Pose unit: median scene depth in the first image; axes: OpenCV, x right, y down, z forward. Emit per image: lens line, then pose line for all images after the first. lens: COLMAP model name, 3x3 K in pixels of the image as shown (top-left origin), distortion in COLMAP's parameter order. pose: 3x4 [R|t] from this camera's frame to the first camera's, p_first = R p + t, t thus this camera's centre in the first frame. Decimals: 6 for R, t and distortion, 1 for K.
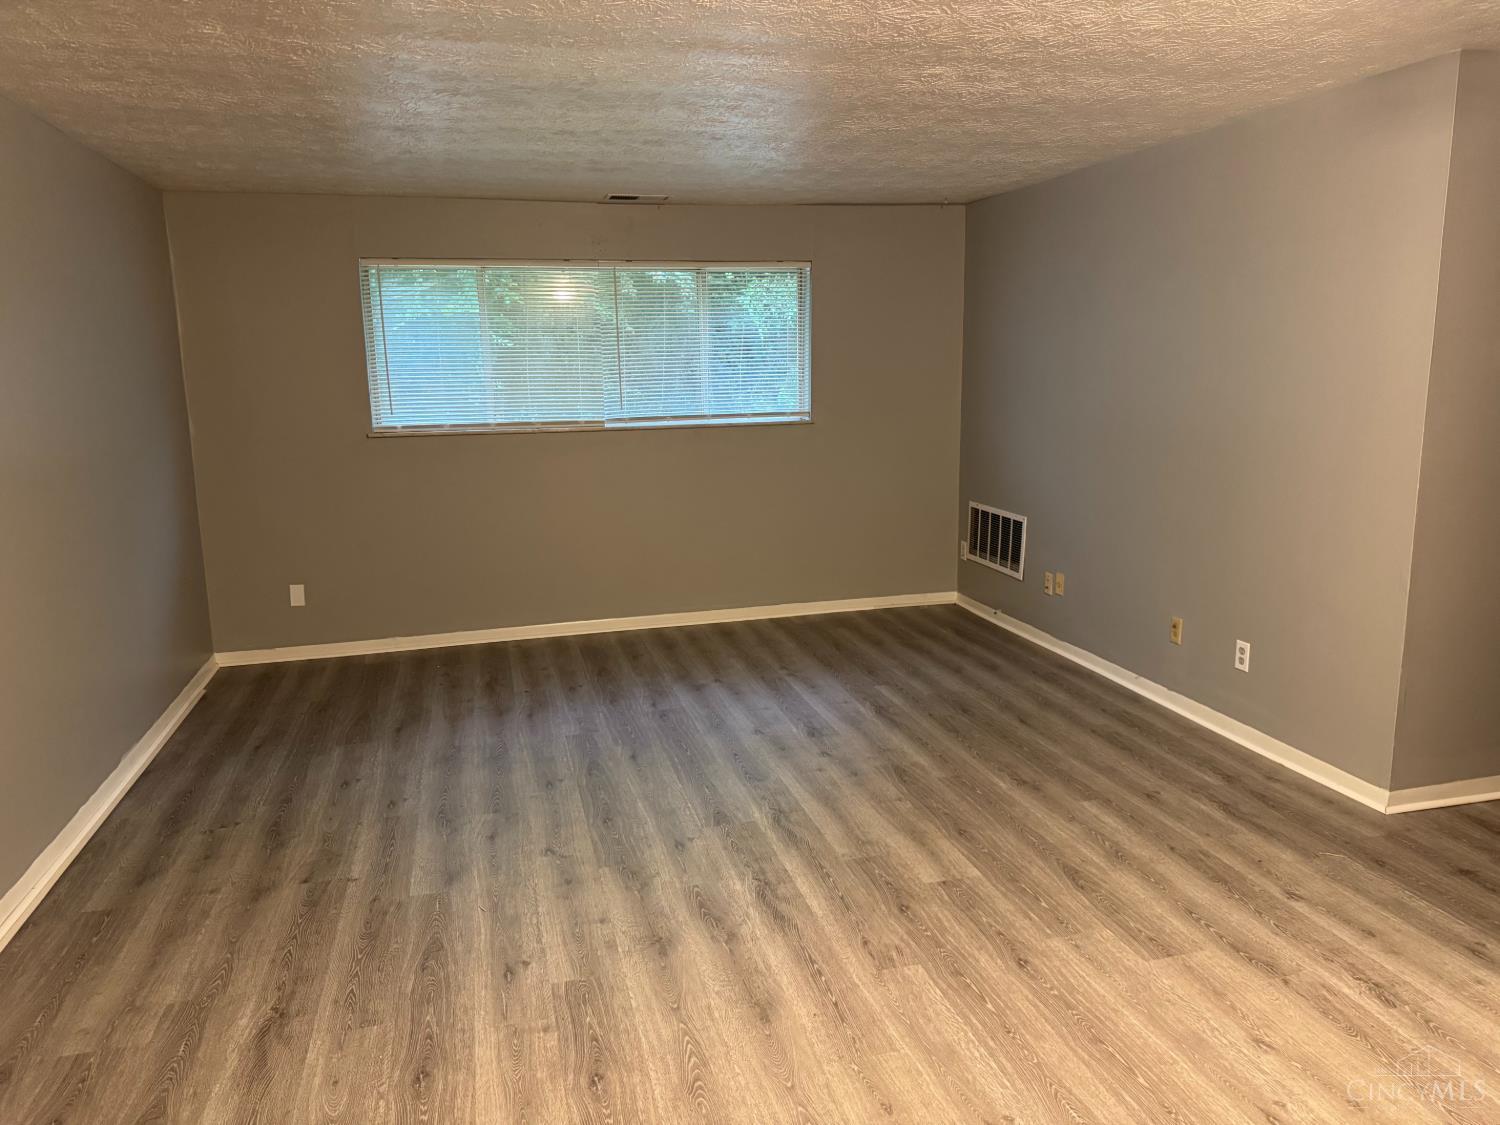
lens RADIAL K [[1041.9, 0, 761.2], [0, 1041.9, 510.9], [0, 0, 1]] dist [0.070669, -0.101976]
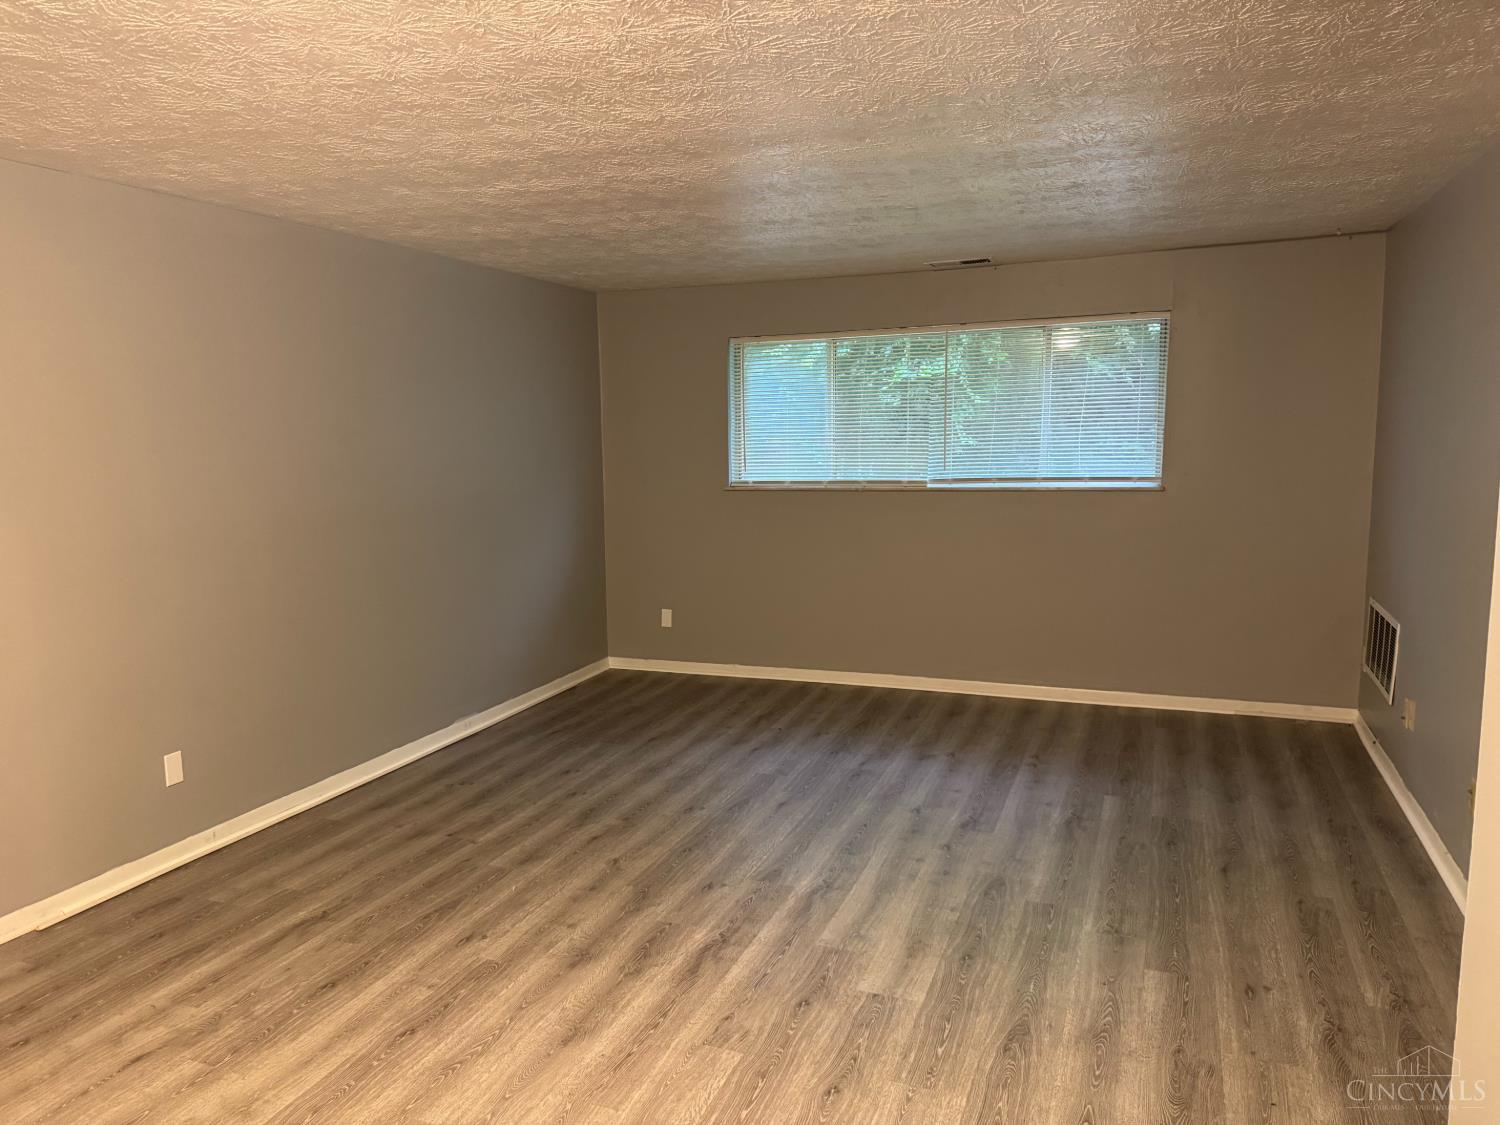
lens RADIAL K [[1041.9, 0, 758.9], [0, 1041.9, 521.5], [0, 0, 1]] dist [0.070669, -0.101976]
pose [[0.809255, 0.059069, -0.584480, 0.456254], [-0.078375, 0.996894, -0.007768, -0.038976], [0.582206, 0.052095, 0.811371, 0.115408]]
